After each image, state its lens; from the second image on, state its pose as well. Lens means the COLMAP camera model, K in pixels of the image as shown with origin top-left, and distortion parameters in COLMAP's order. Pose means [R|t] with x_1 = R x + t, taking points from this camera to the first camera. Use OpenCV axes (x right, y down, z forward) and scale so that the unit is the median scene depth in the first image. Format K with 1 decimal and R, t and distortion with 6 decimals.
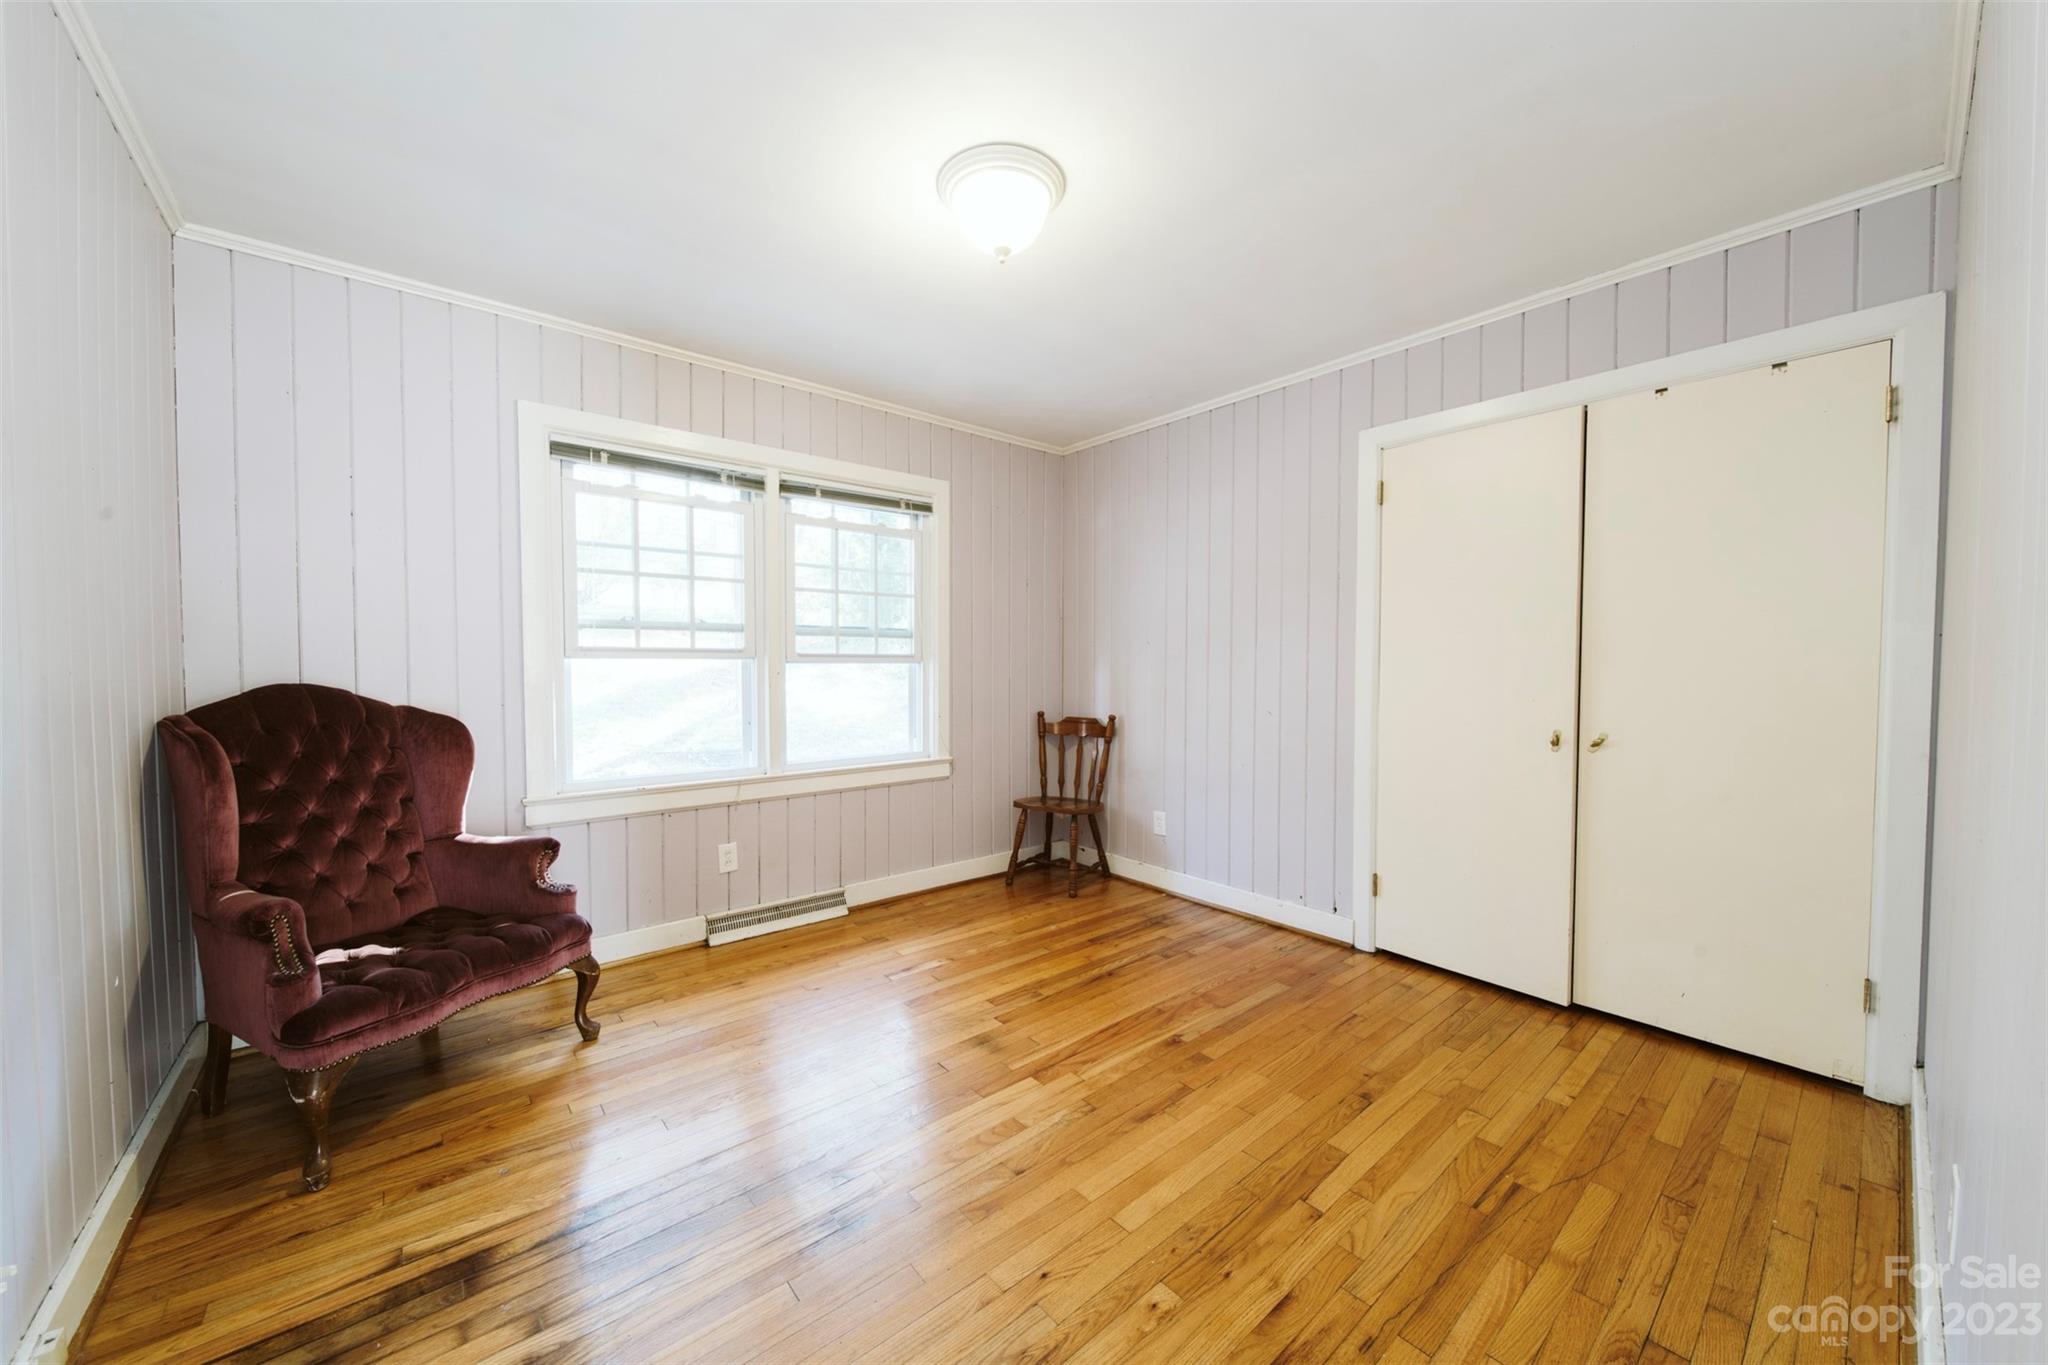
lens RADIAL K [[728.9, 0, 1033.0], [0, 728.9, 683.6], [0, 0, 1]] dist [-0.000556, -0.000188]
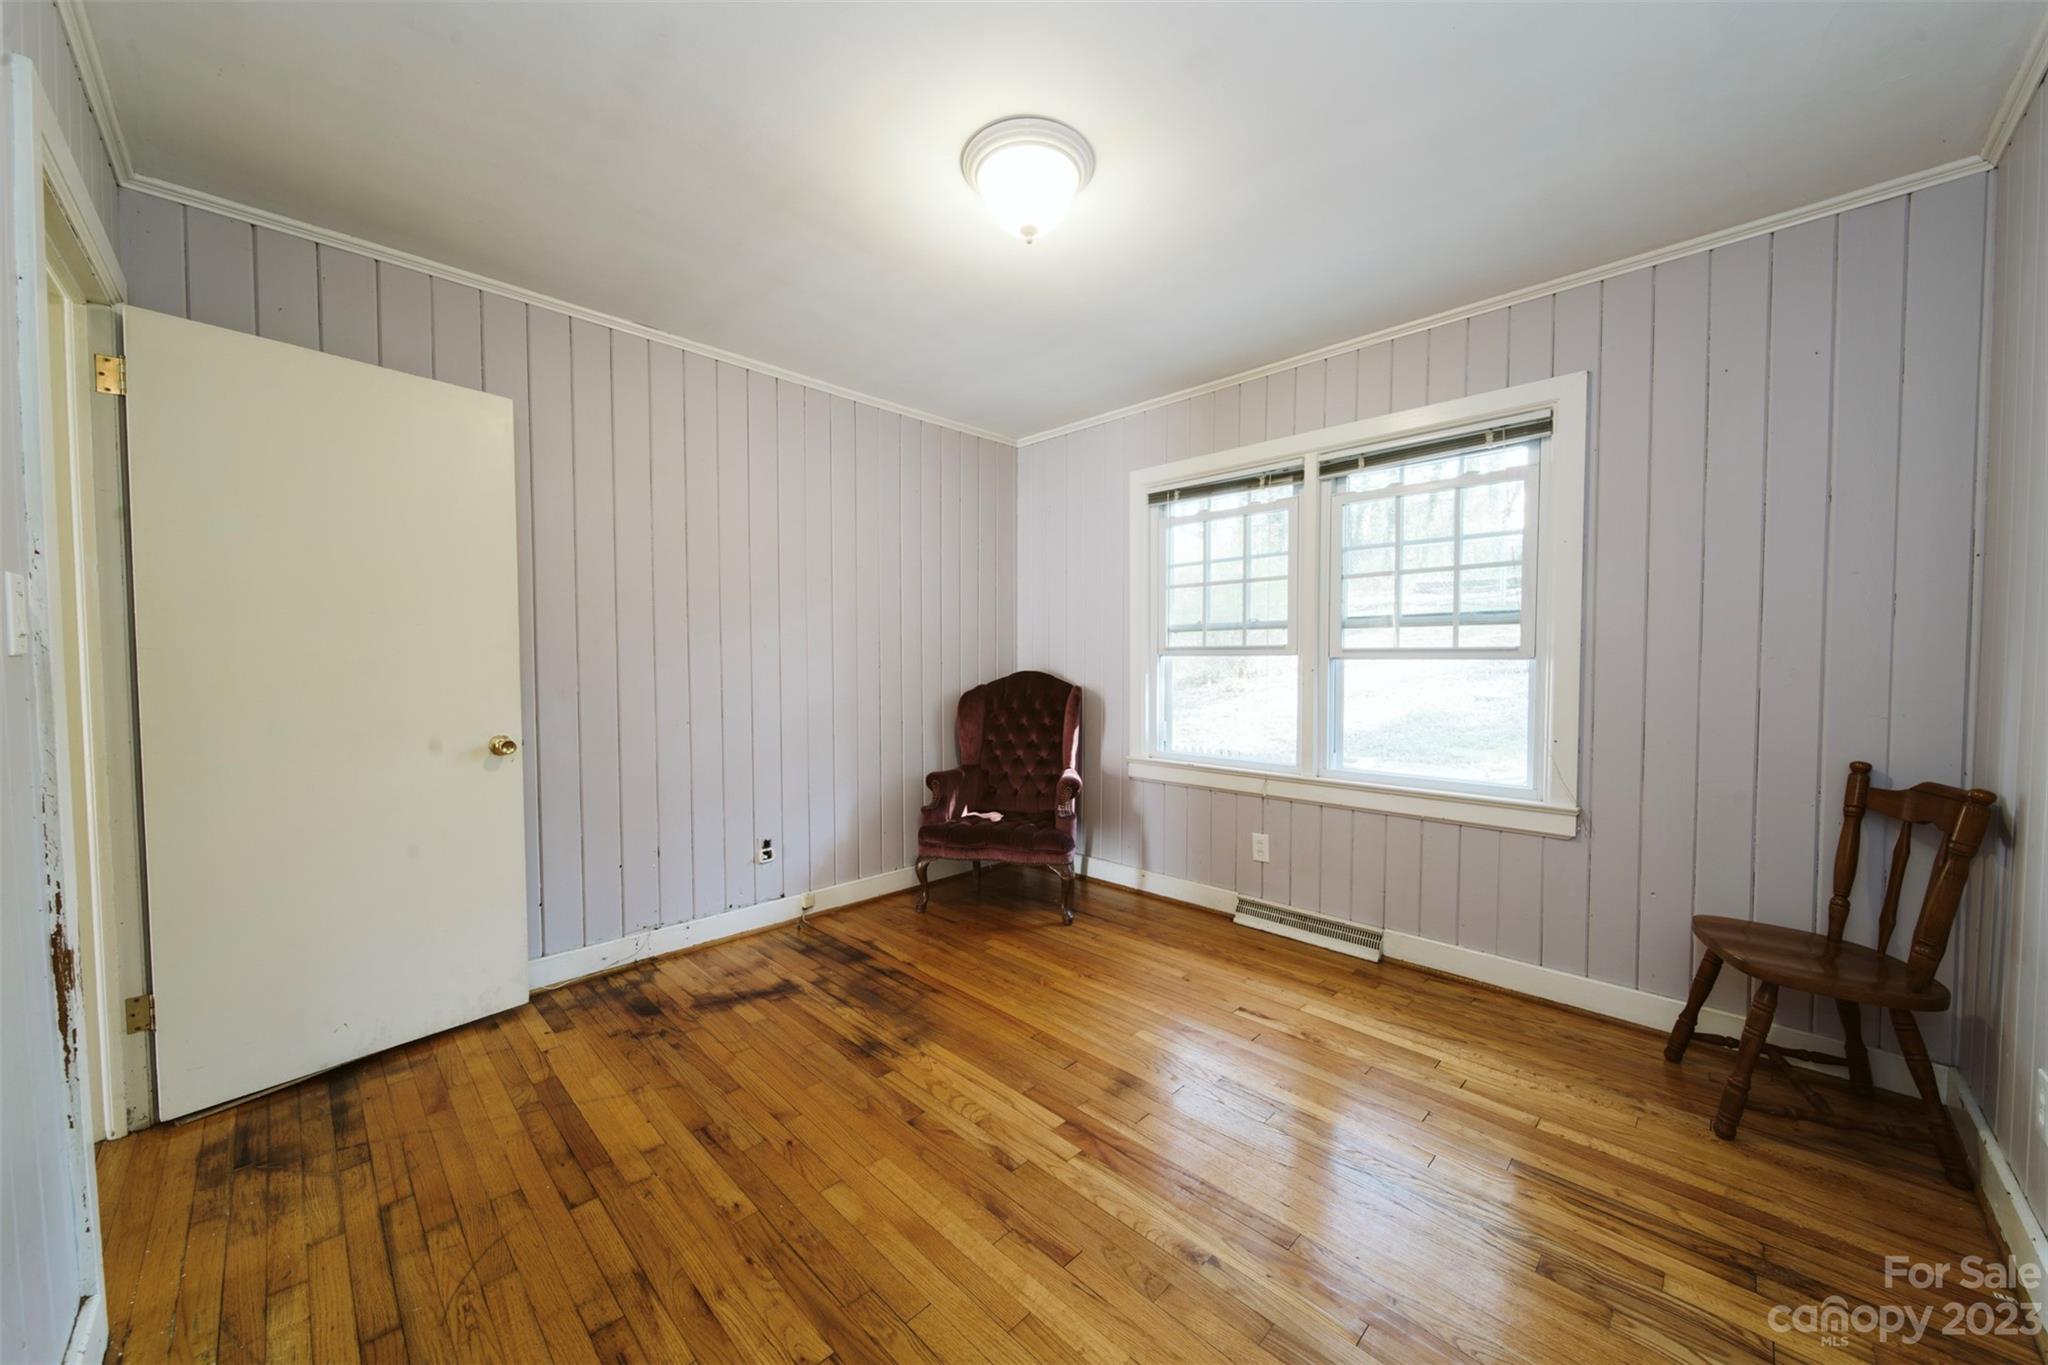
lens RADIAL K [[737.9, 0, 1034.8], [0, 737.9, 685.6], [0, 0, 1]] dist [0.001852, -0.000300]
pose [[0.092934, 0.033783, -0.995099, 0.578292], [-0.025712, 0.999172, 0.031520, -0.015760], [0.995340, 0.022657, 0.093725, 0.567783]]
